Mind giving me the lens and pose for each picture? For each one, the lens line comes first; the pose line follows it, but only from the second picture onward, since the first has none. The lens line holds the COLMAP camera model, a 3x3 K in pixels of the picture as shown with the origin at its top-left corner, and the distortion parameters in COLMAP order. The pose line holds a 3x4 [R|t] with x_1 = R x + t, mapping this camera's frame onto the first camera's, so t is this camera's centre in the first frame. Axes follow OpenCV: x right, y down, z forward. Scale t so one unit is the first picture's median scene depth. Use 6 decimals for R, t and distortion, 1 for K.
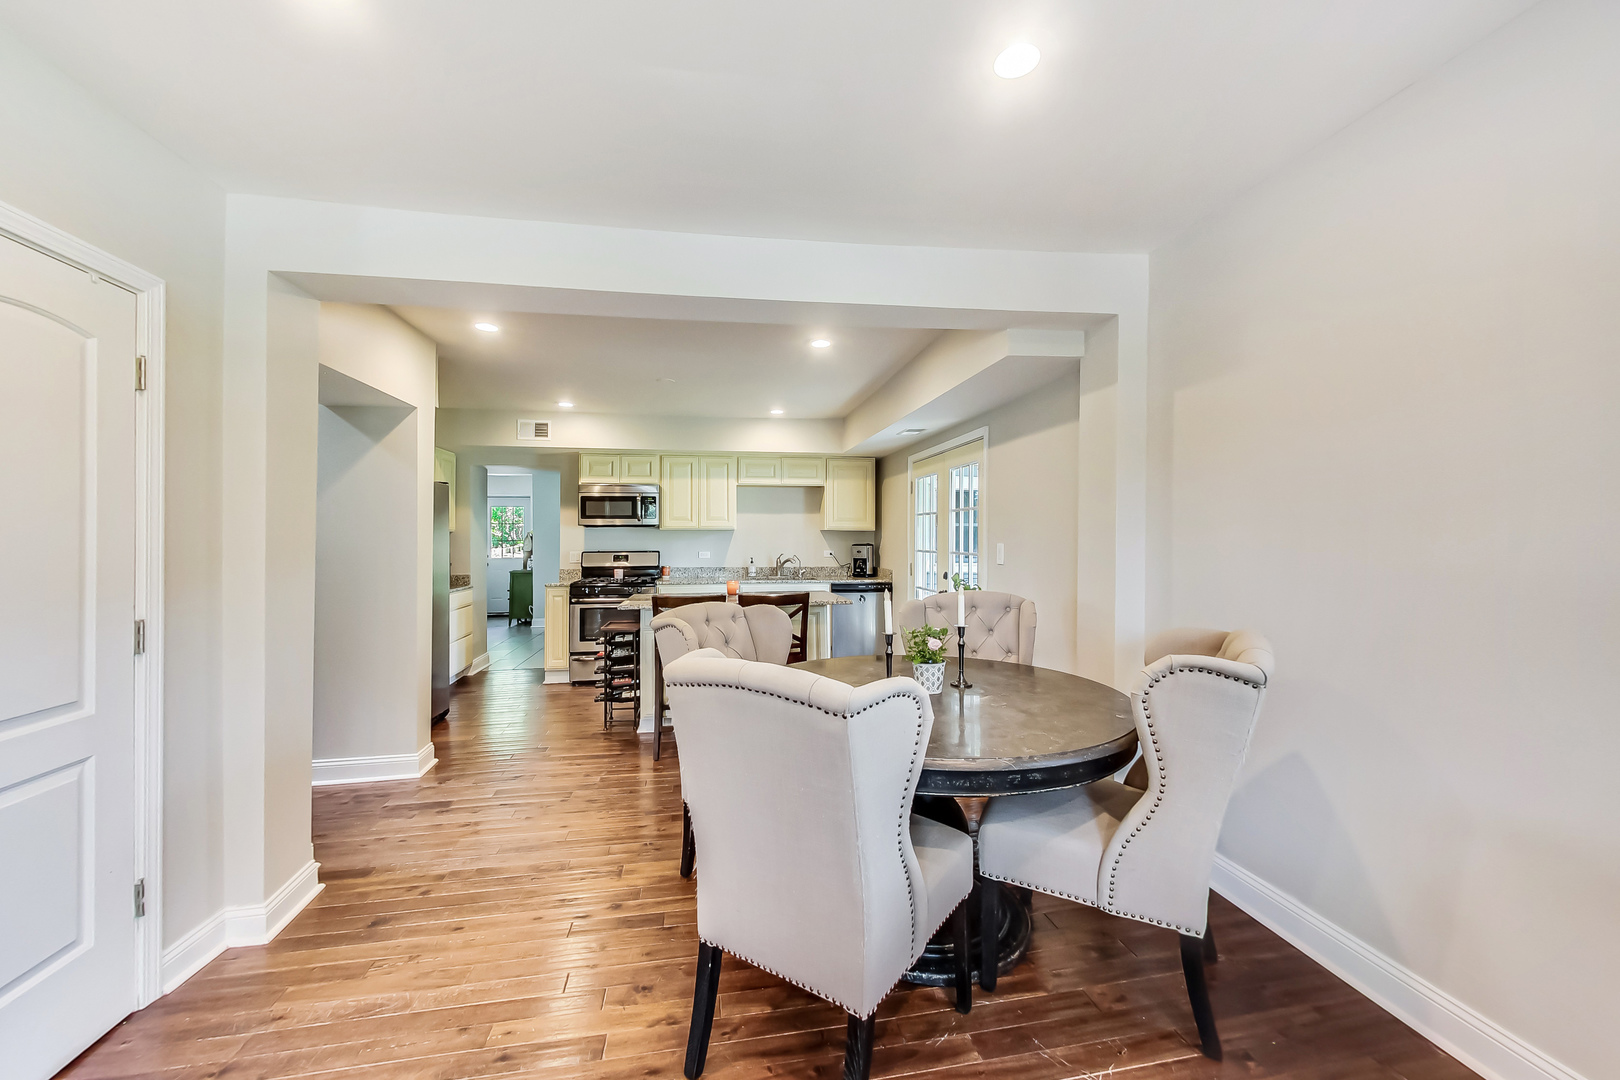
lens RADIAL K [[639.3, 0, 814.7], [0, 639.3, 536.8], [0, 0, 1]] dist [-0.003138, 0.000147]
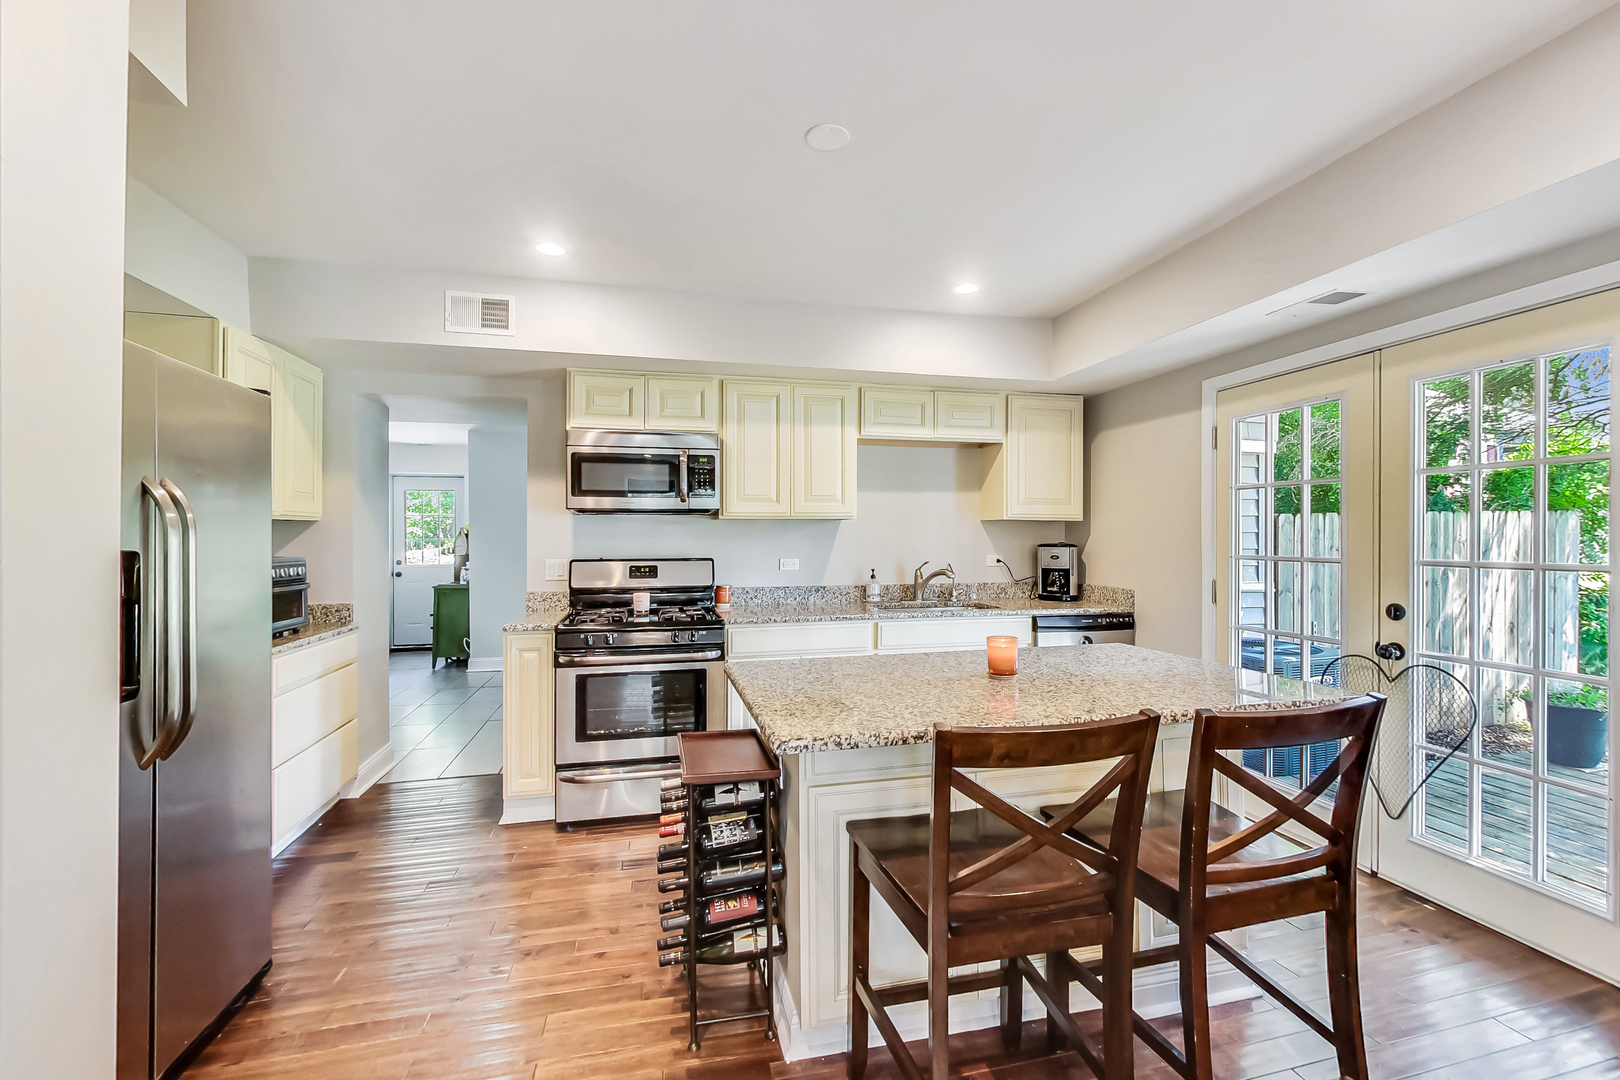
lens RADIAL K [[639.3, 0, 797.8], [0, 639.3, 538.7], [0, 0, 1]] dist [-0.003138, 0.000147]
pose [[0.997621, -0.002249, 0.068905, -0.212921], [0.001965, 0.999989, 0.004190, 0.003755], [-0.068913, -0.004044, 0.997614, 0.458184]]
